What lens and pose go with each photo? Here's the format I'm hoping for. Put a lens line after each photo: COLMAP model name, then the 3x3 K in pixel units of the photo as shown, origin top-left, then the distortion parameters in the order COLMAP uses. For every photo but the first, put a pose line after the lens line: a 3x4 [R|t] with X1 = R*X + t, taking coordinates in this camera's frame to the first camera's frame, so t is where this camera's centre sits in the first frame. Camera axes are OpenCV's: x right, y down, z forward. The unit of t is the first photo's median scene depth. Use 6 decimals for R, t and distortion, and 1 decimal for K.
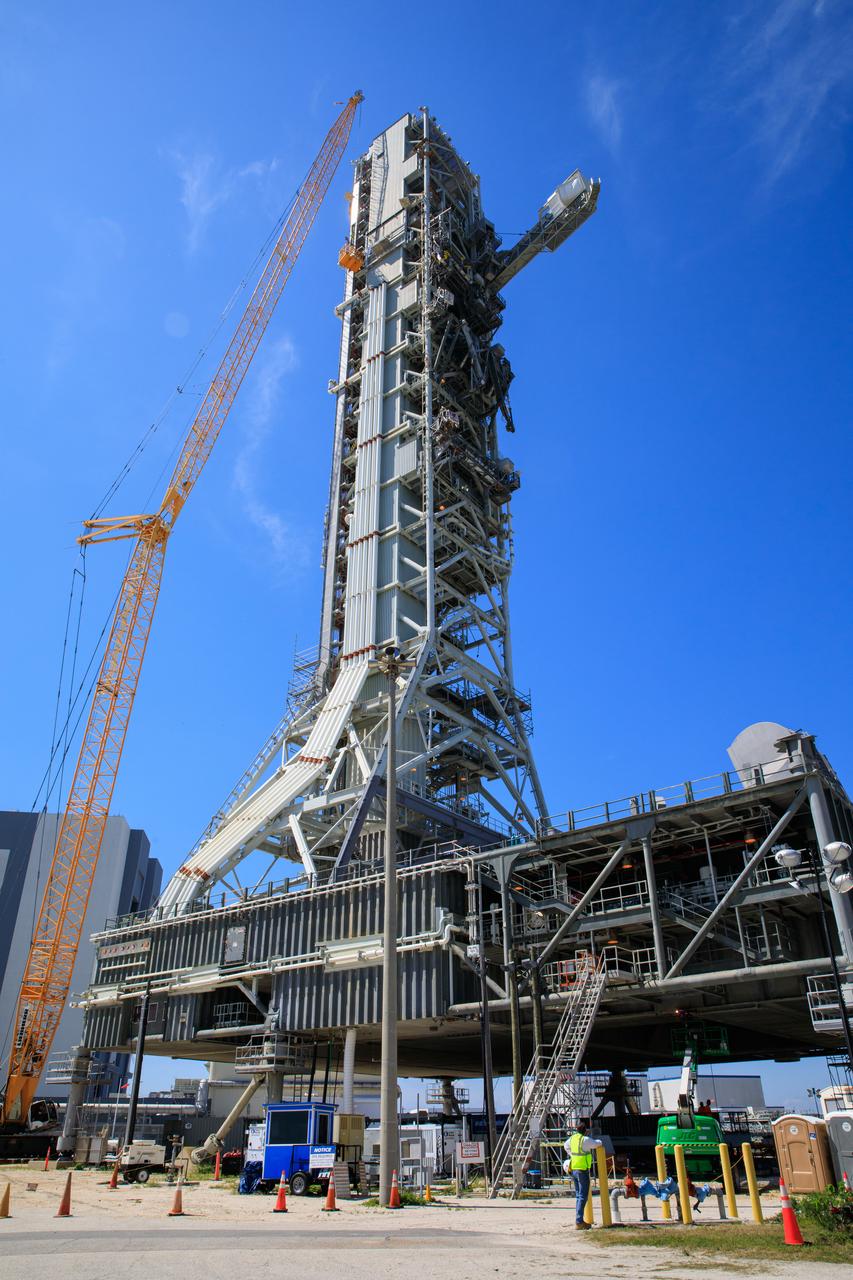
lens RADIAL K [[867.5, 0, 426.5], [0, 867.5, 640.0], [0, 0, 1]] dist [-0.032797, 0.001048]
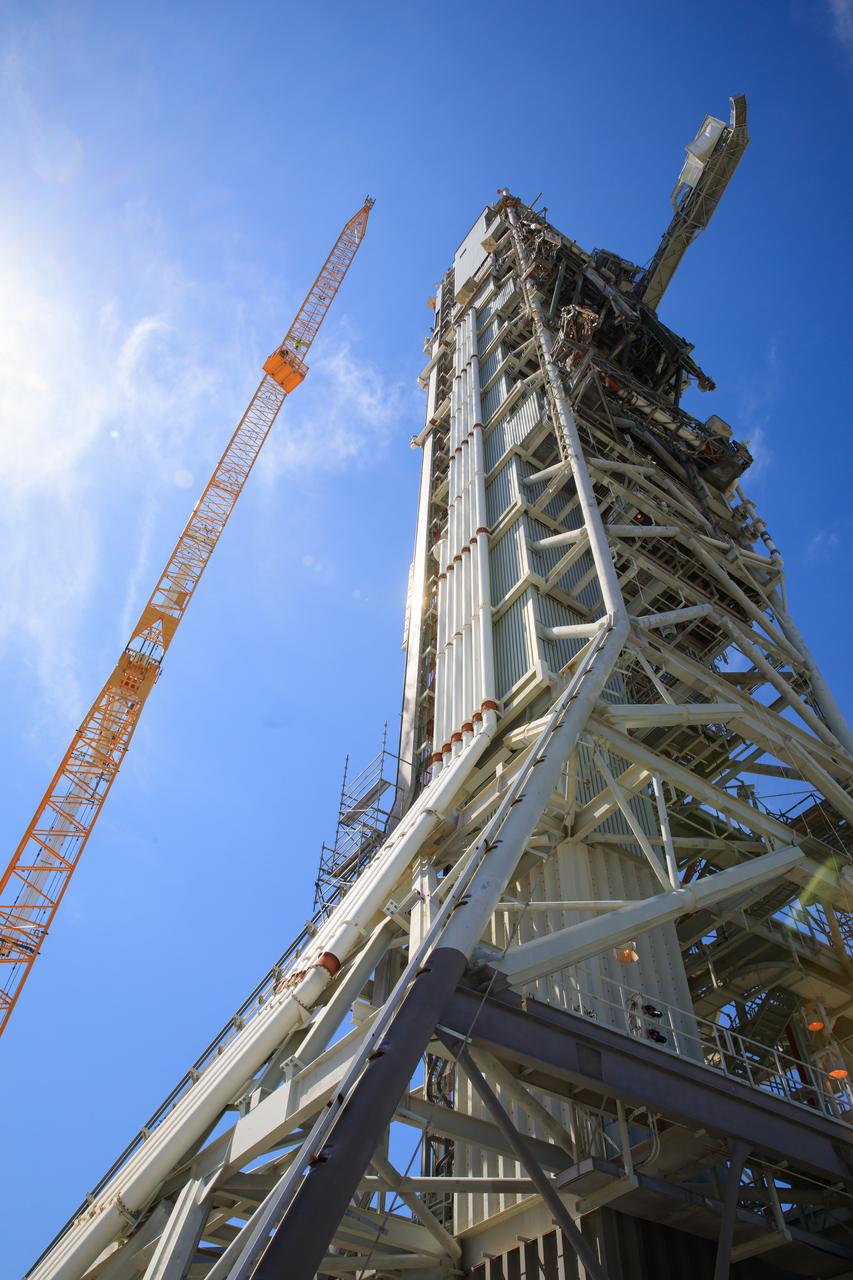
lens RADIAL K [[867.5, 0, 426.5], [0, 867.5, 640.0], [0, 0, 1]] dist [-0.032797, 0.001048]
pose [[0.949748, -0.229374, -0.212995, 0.004189], [0.127765, 0.905267, -0.405176, 0.137053], [0.285754, 0.357602, 0.889081, 0.597976]]
